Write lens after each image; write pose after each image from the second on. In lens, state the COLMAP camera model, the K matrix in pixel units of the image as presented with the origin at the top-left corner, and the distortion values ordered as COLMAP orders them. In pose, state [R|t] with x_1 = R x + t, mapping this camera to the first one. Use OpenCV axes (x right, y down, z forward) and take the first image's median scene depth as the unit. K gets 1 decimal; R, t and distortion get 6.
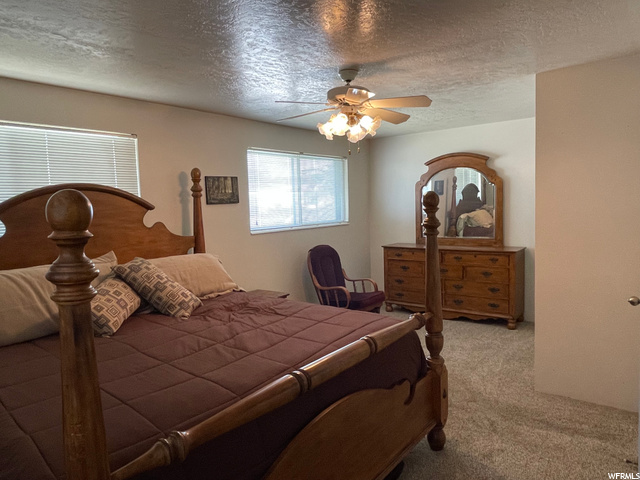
lens RADIAL K [[434.2, 0, 318.8], [0, 434.2, 240.7], [0, 0, 1]] dist [-0.008297, -0.002095]
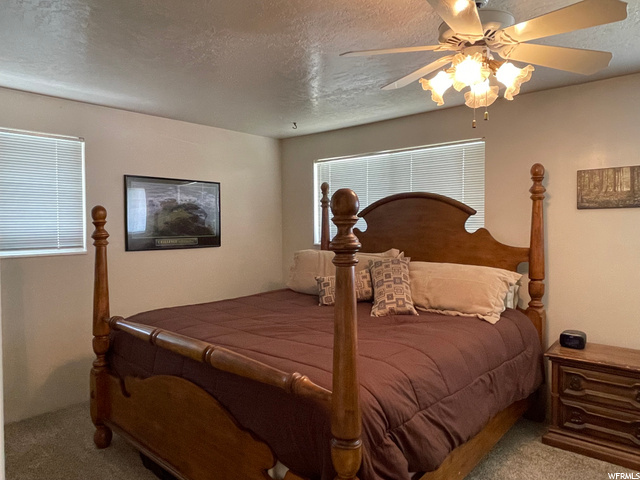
lens RADIAL K [[434.2, 0, 318.9], [0, 434.2, 238.2], [0, 0, 1]] dist [-0.008297, -0.002095]
pose [[-0.057491, 0.066503, -0.996129, 0.582092], [-0.079565, 0.994300, 0.070973, -0.059674], [0.995170, 0.083338, -0.051872, 0.699605]]
